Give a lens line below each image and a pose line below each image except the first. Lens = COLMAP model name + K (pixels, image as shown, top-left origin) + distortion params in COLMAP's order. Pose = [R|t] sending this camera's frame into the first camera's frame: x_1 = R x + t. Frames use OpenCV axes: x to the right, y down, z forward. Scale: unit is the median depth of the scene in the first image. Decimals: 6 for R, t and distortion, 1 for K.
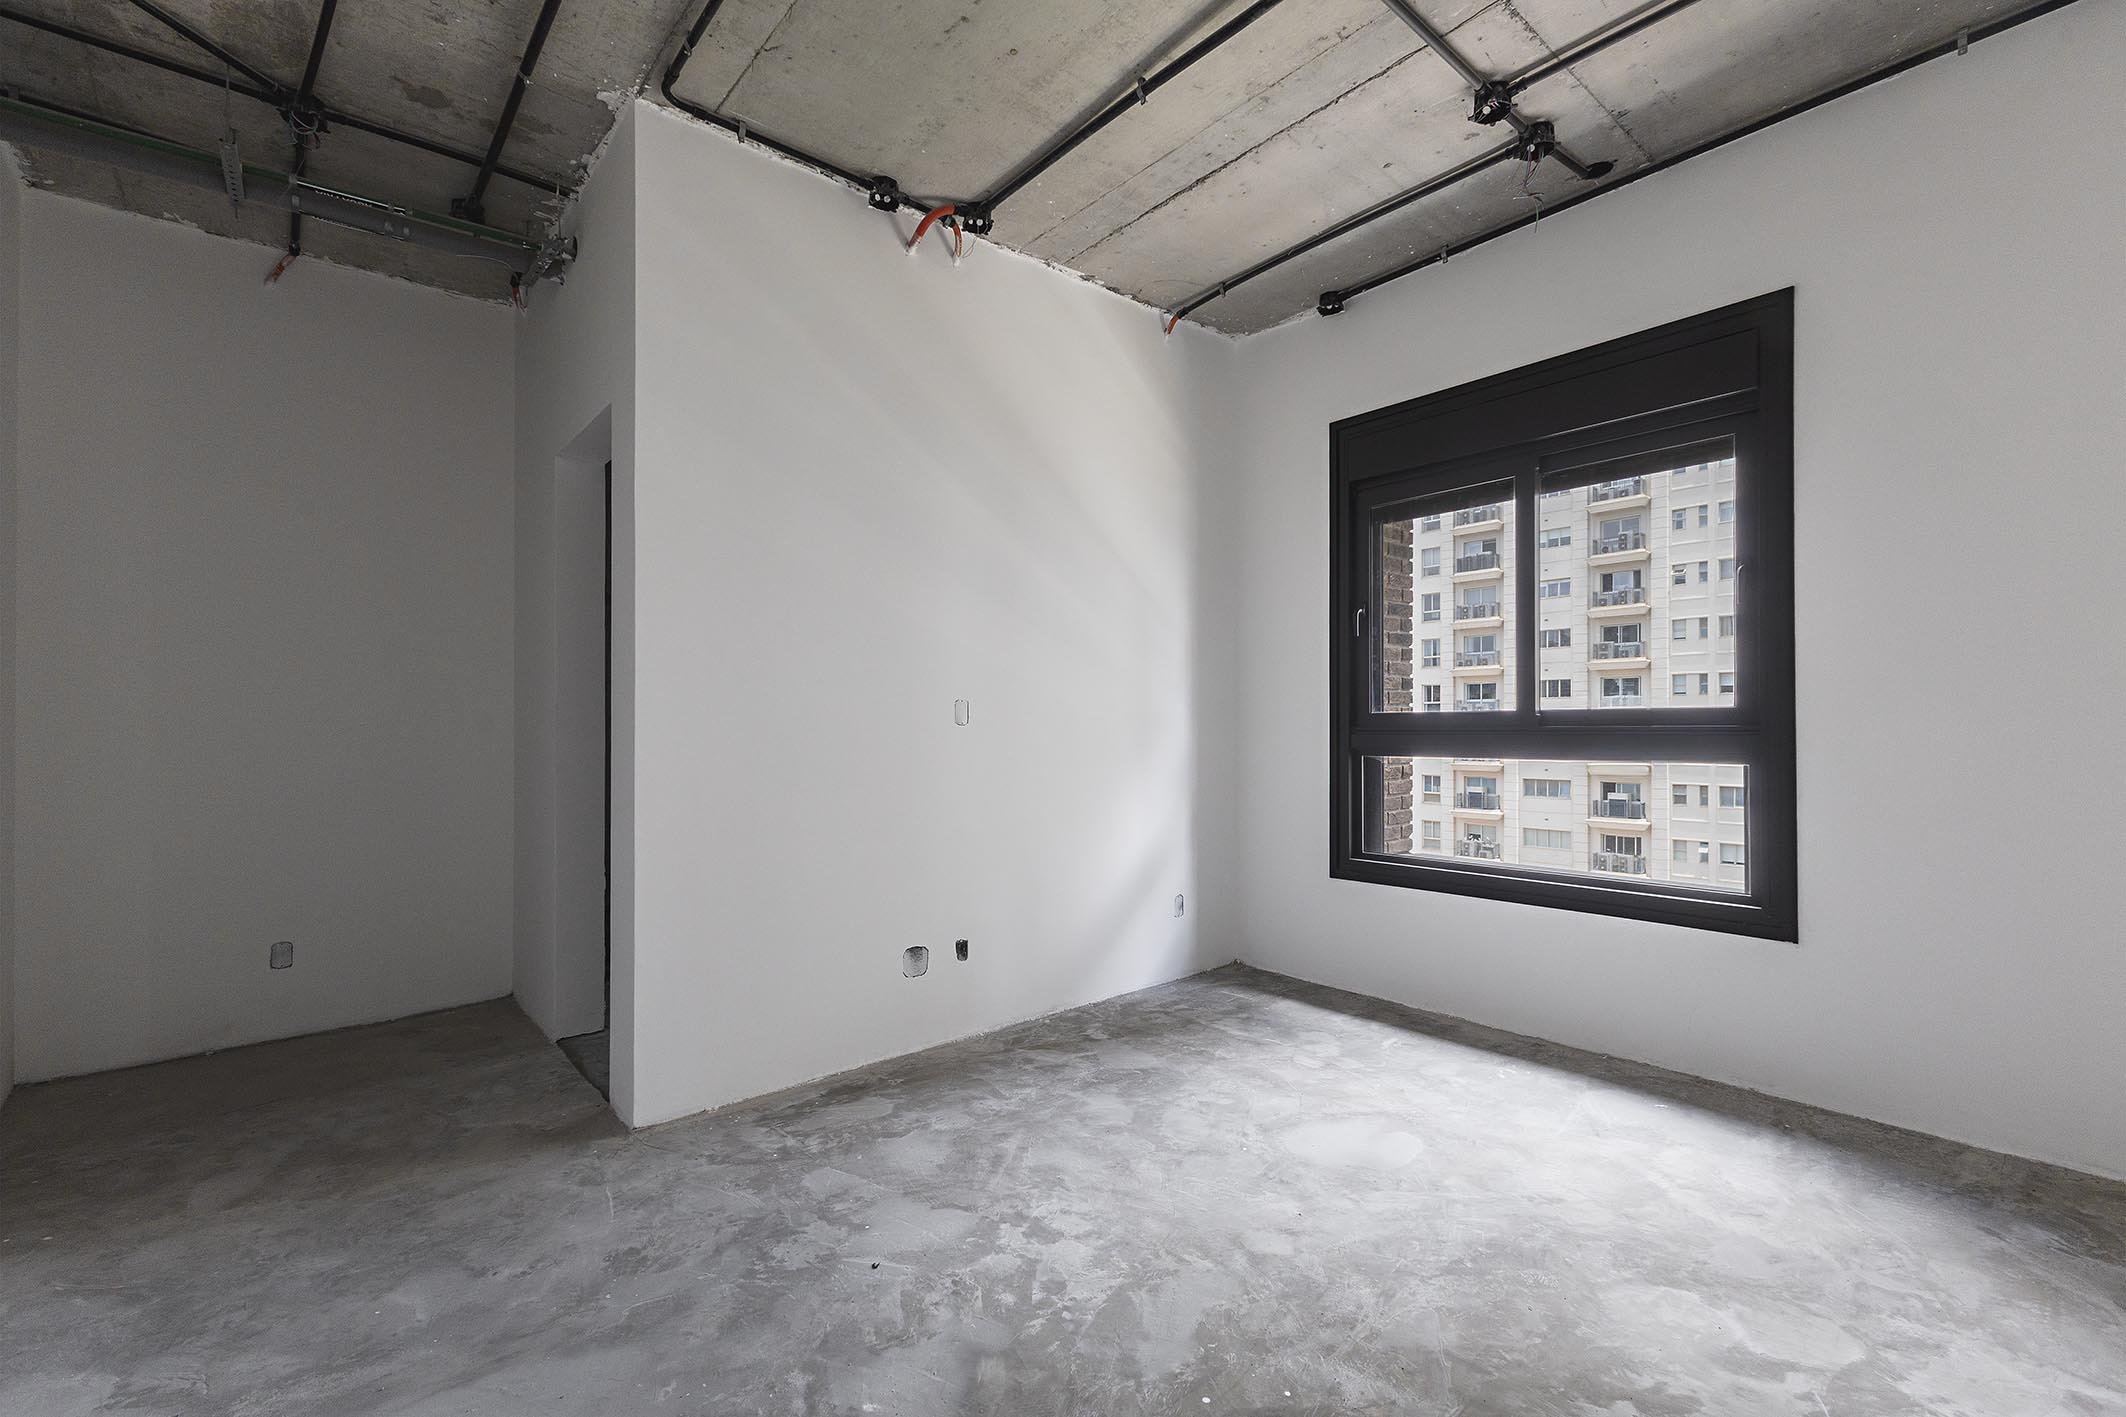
lens RADIAL K [[915.2, 0, 1051.9], [0, 915.2, 705.0], [0, 0, 1]] dist [0.000763, -0.000191]
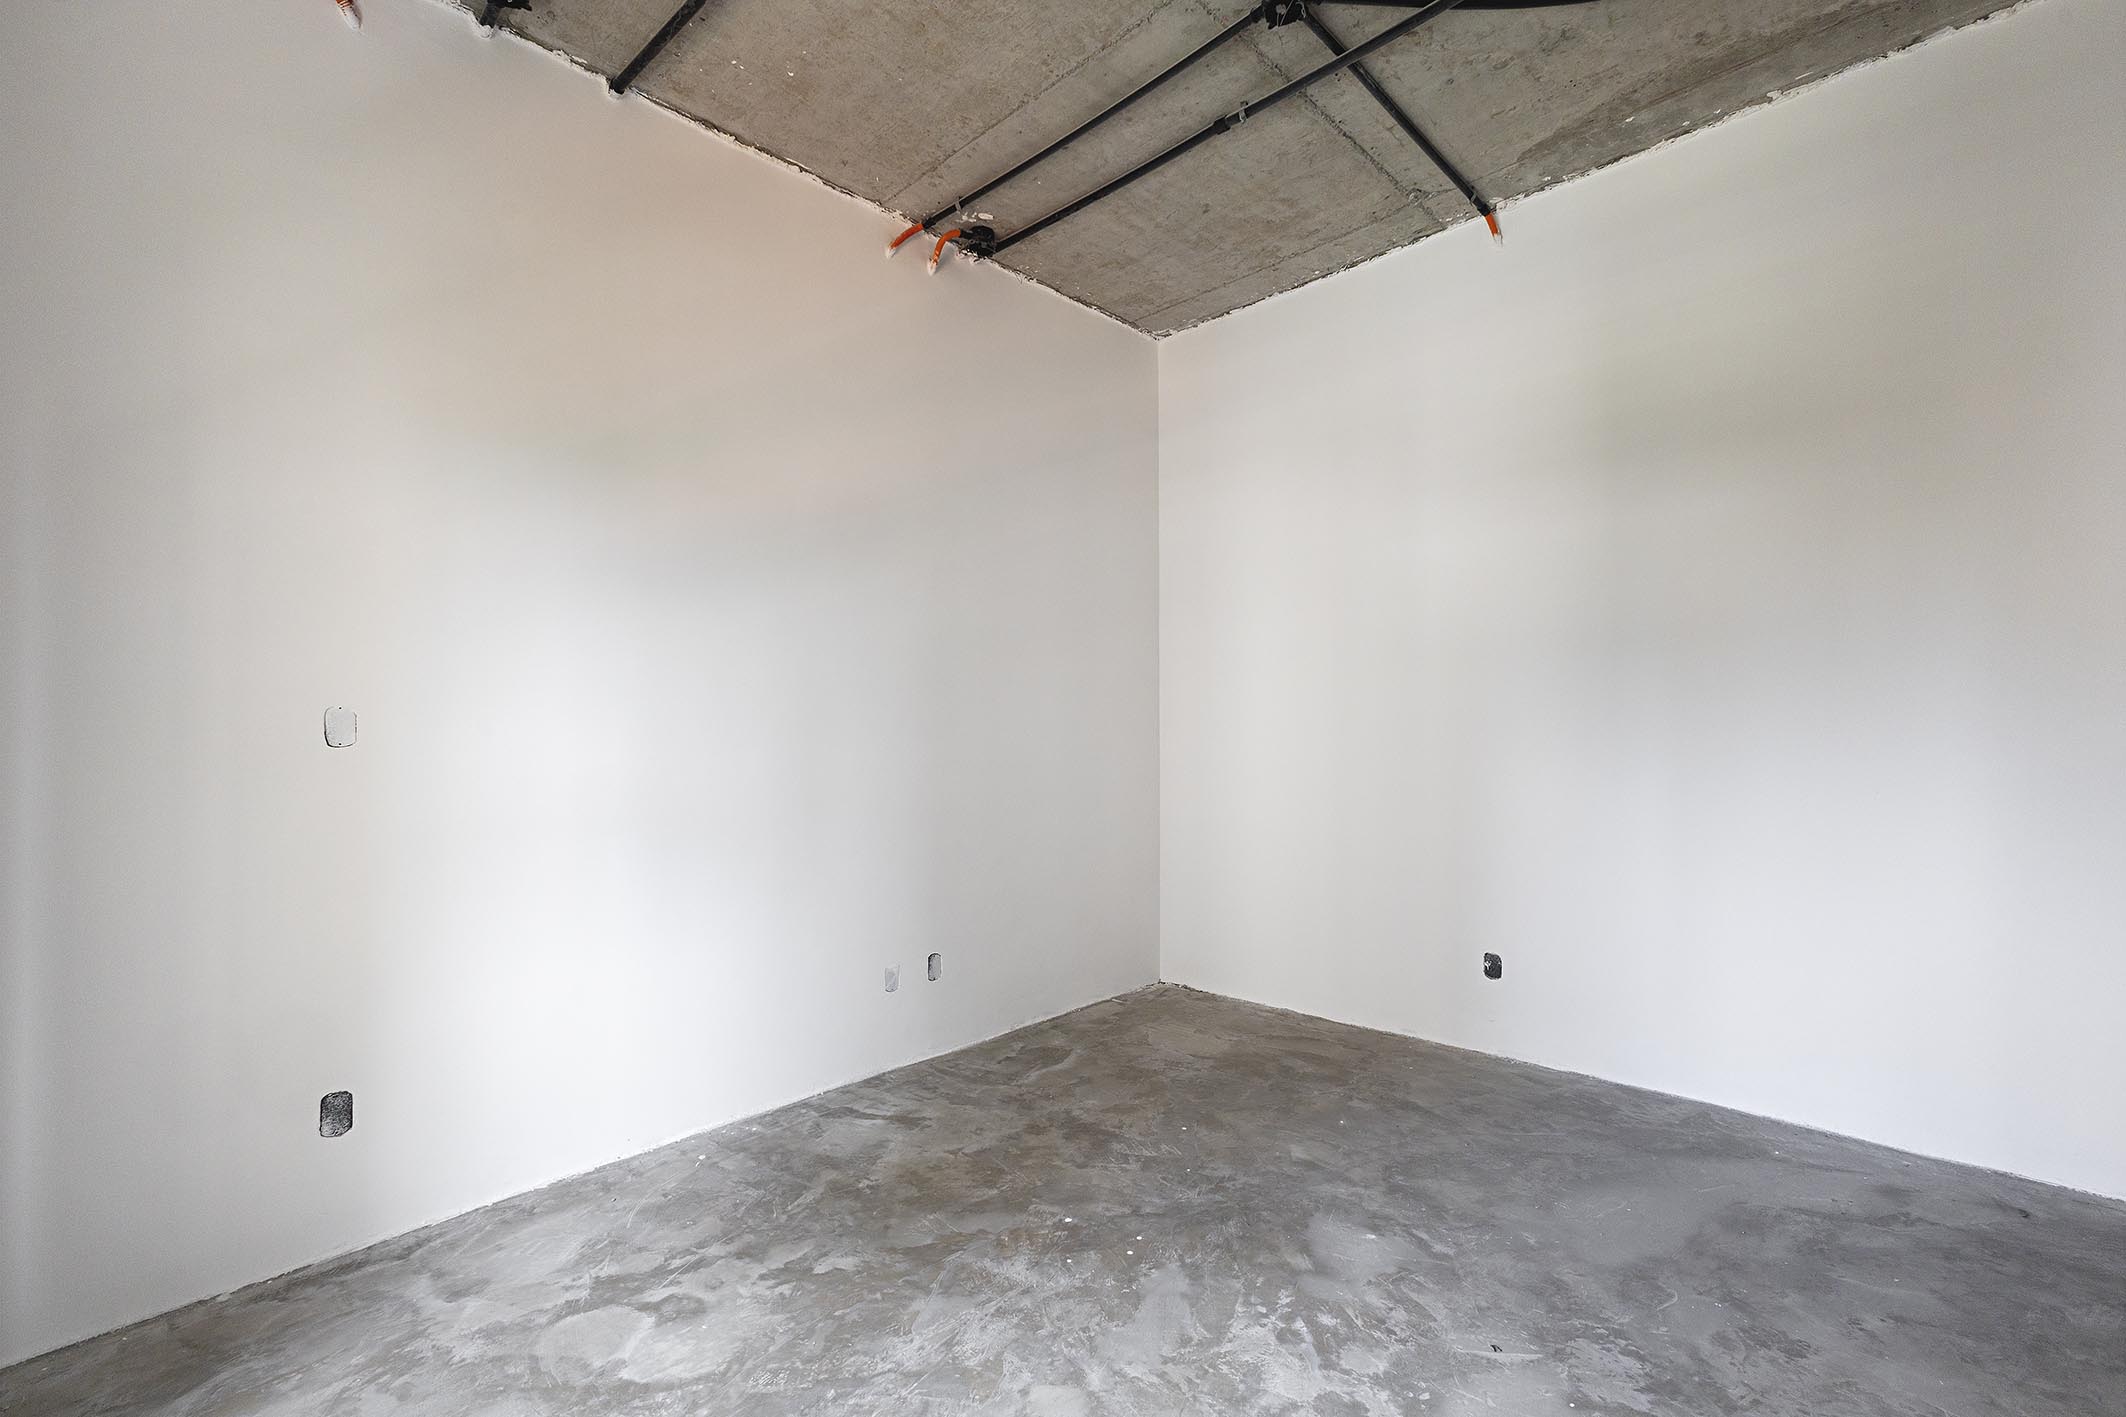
lens RADIAL K [[915.2, 0, 1066.6], [0, 915.2, 713.2], [0, 0, 1]] dist [0.000763, -0.000191]
pose [[-0.993721, 0.027212, -0.108524, 0.336306], [0.030472, 0.999129, -0.028493, 0.003572], [0.107654, -0.031621, -0.993685, 2.050835]]
